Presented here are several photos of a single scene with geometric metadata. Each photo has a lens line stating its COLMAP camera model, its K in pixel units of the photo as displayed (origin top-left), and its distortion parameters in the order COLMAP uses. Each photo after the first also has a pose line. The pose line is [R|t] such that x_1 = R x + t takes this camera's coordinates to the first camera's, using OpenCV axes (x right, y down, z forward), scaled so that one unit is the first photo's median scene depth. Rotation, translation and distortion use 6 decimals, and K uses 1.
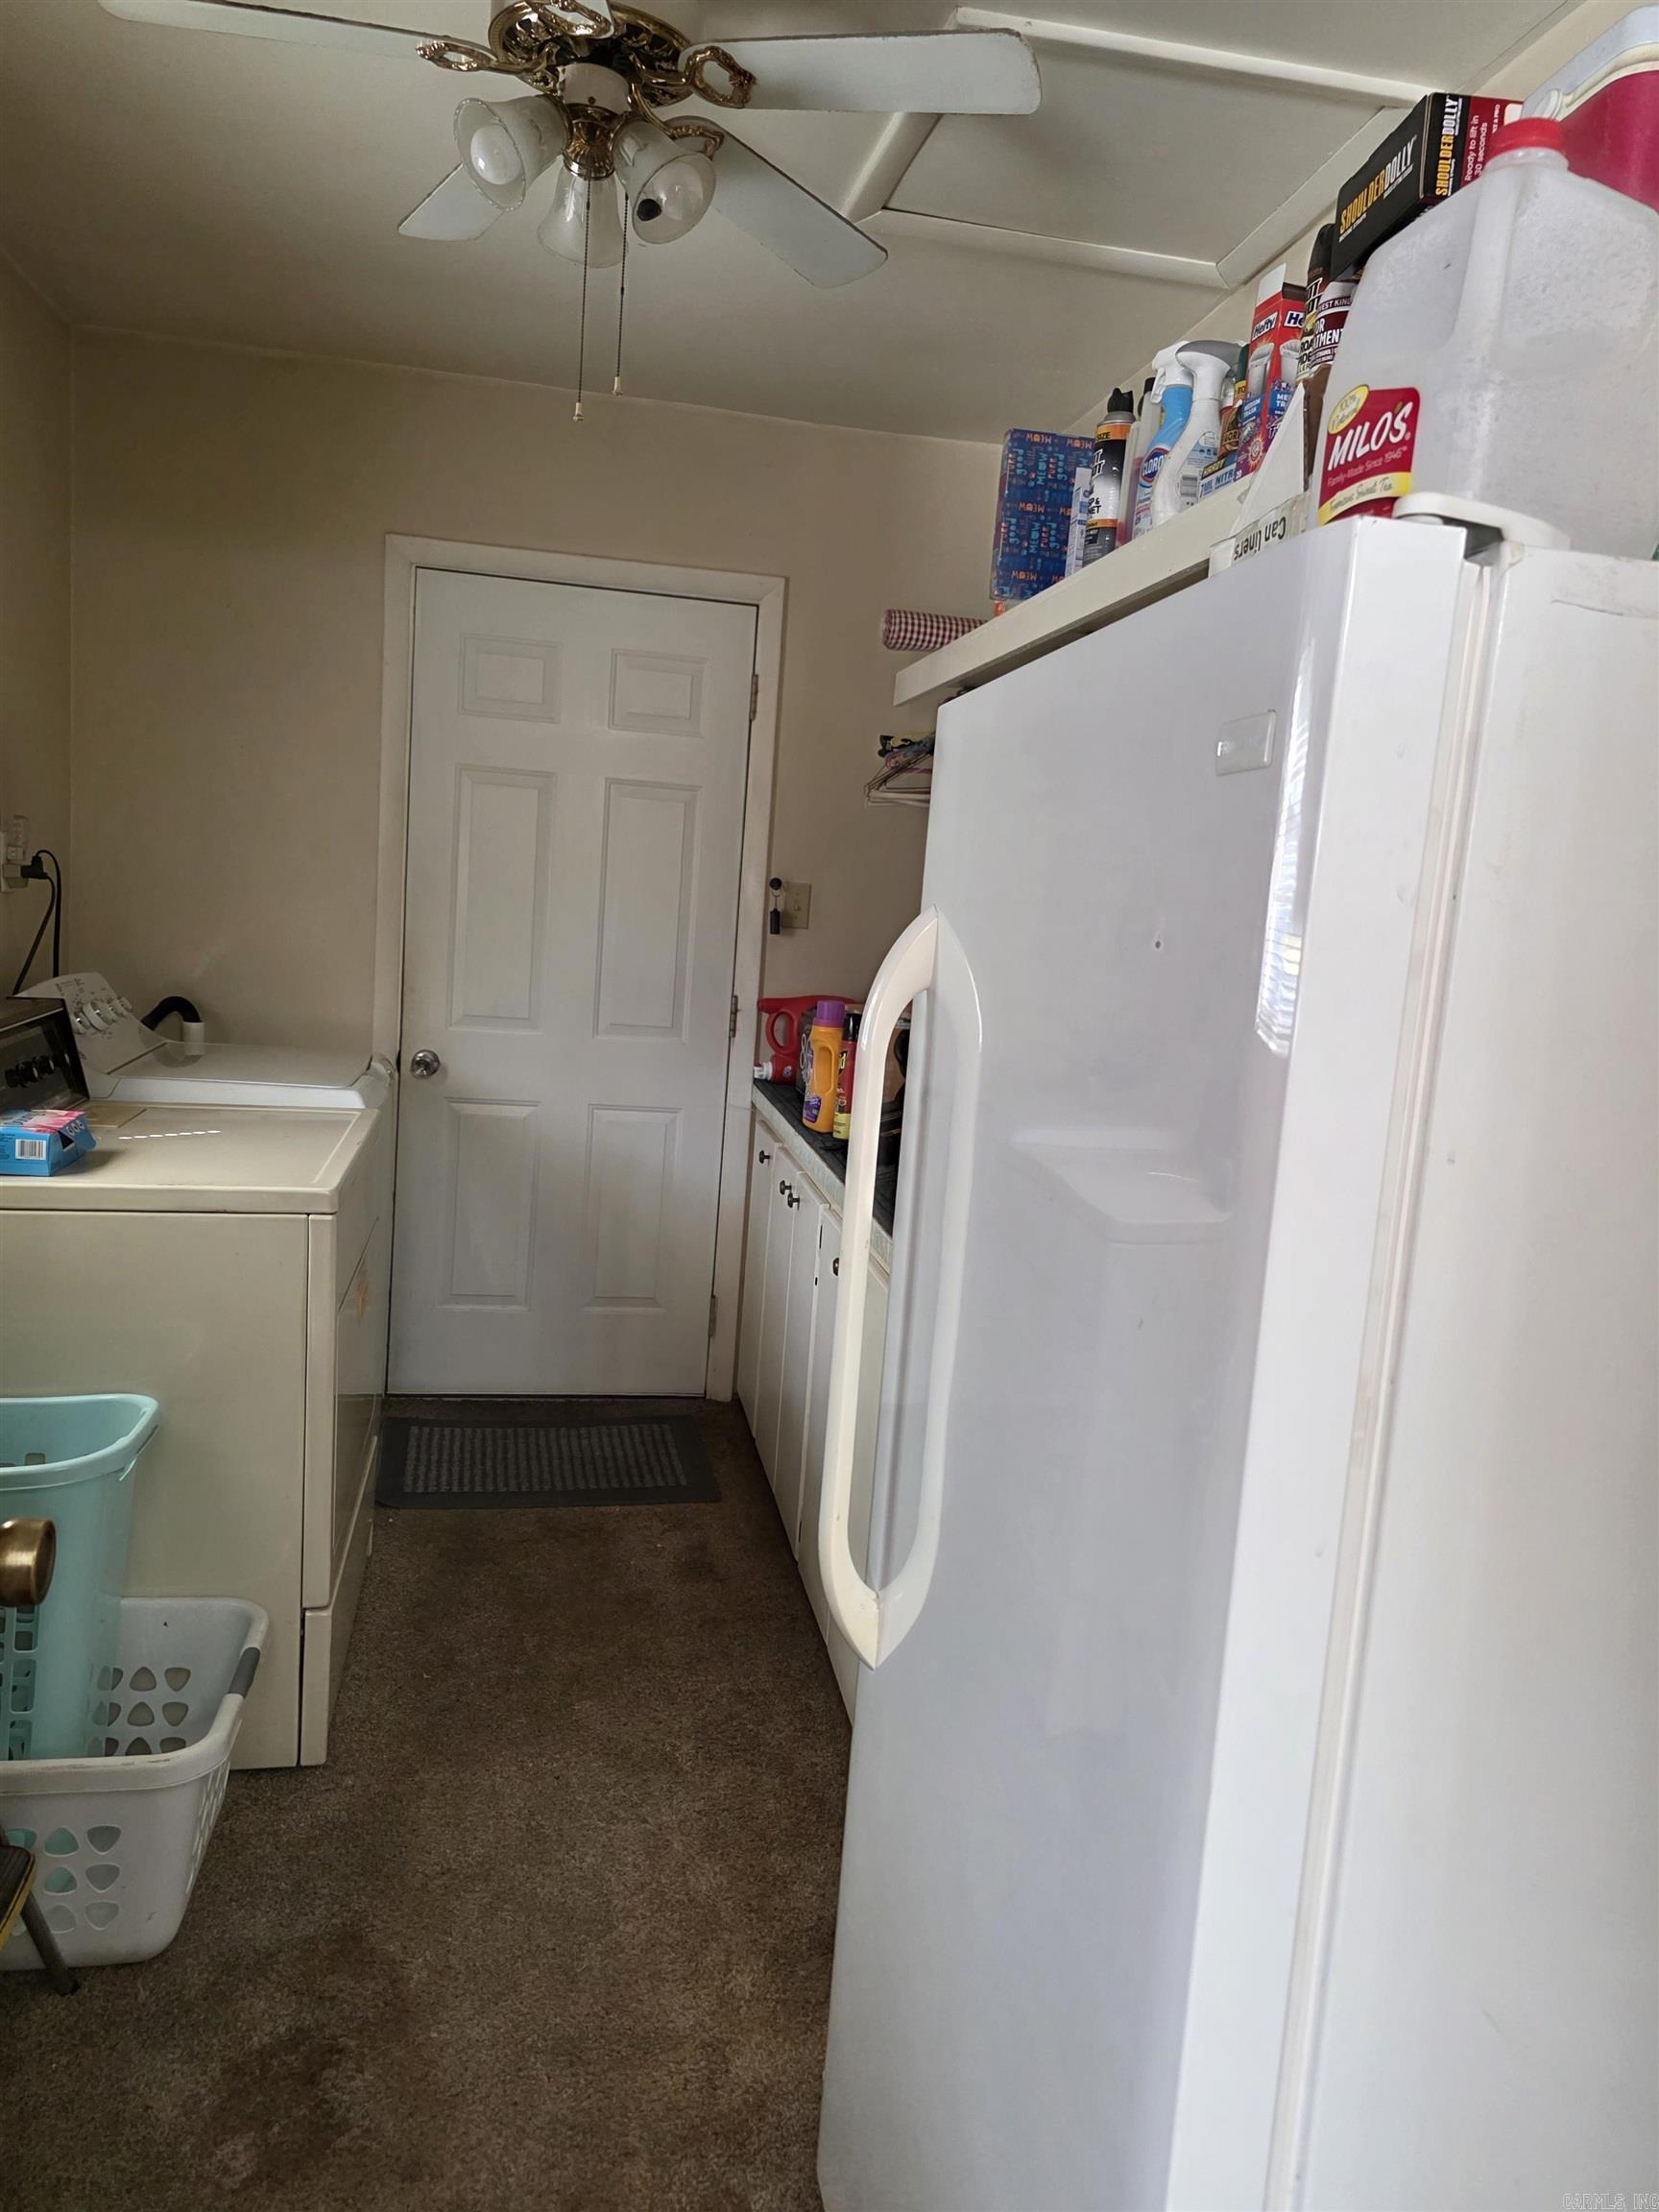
lens RADIAL K [[1540.4, 0, 822.1], [0, 1540.4, 1086.5], [0, 0, 1]] dist [0.059266, -0.049858]
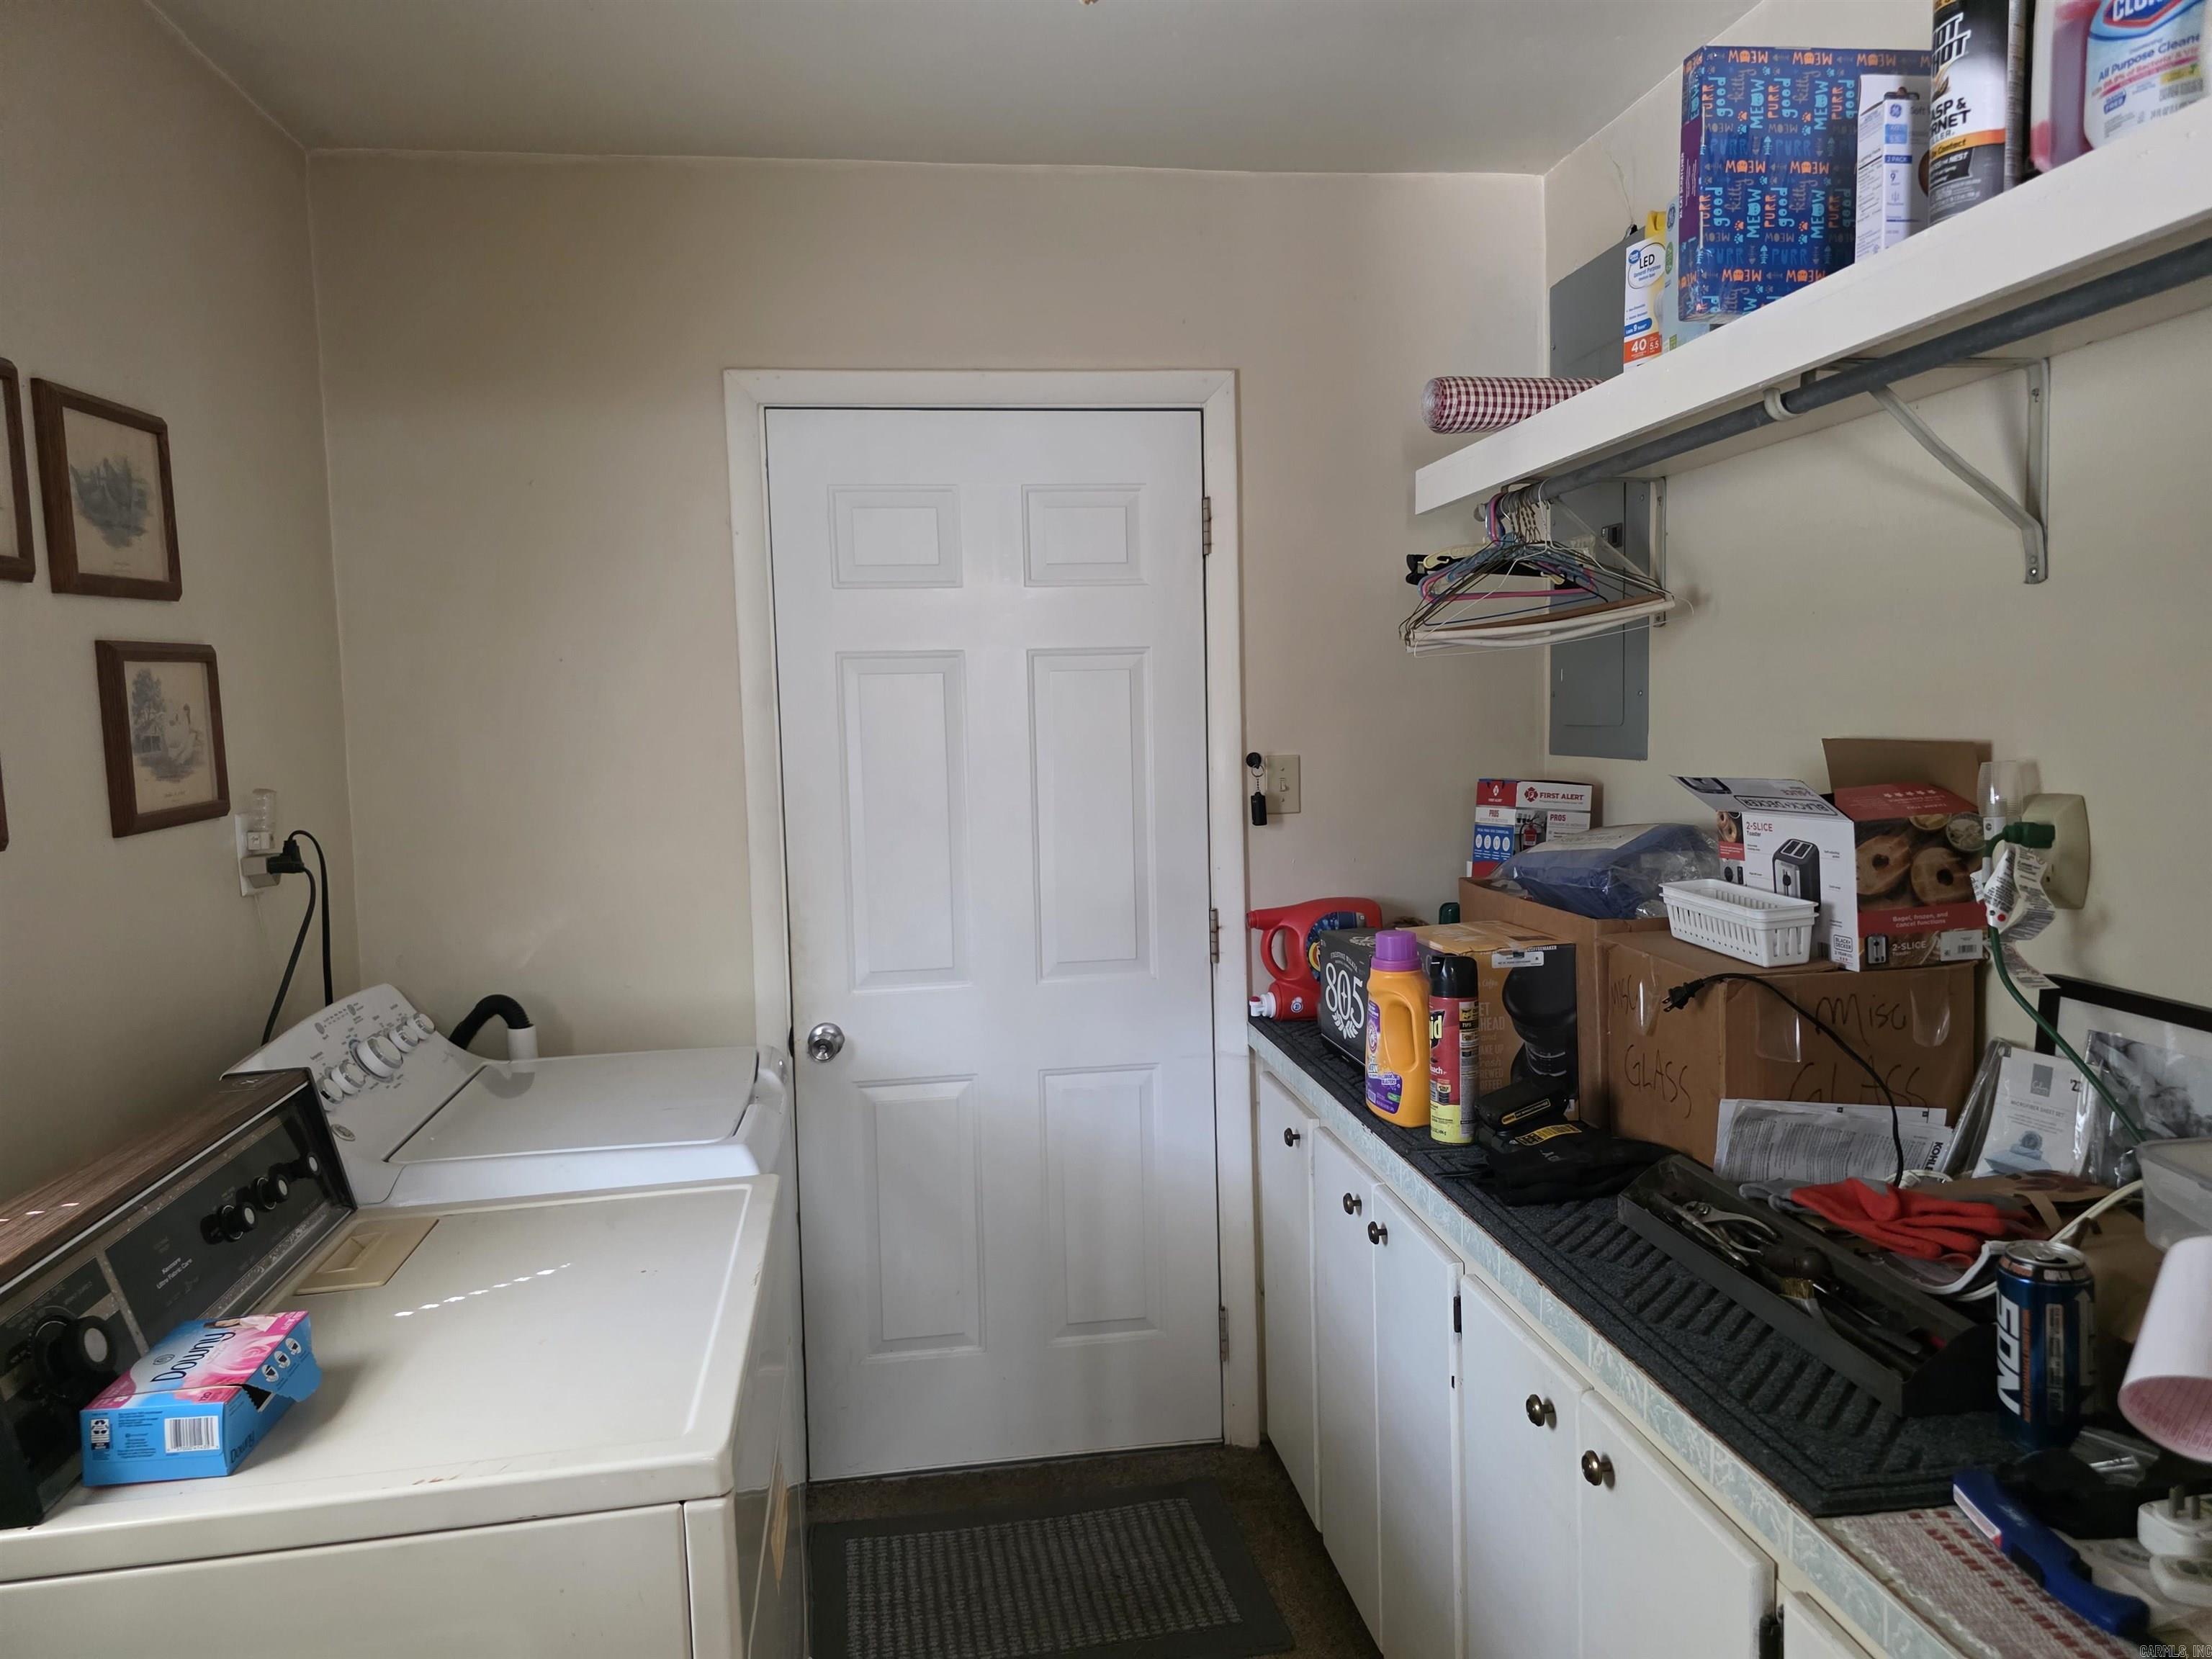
lens RADIAL K [[1483.4, 0, 1102.2], [0, 1483.4, 799.4], [0, 0, 1]] dist [0.047367, -0.032696]
pose [[0.994245, -0.099399, -0.039962, -0.081891], [0.096387, 0.992786, -0.071311, -0.070531], [0.046762, 0.067049, 0.996653, 0.275667]]
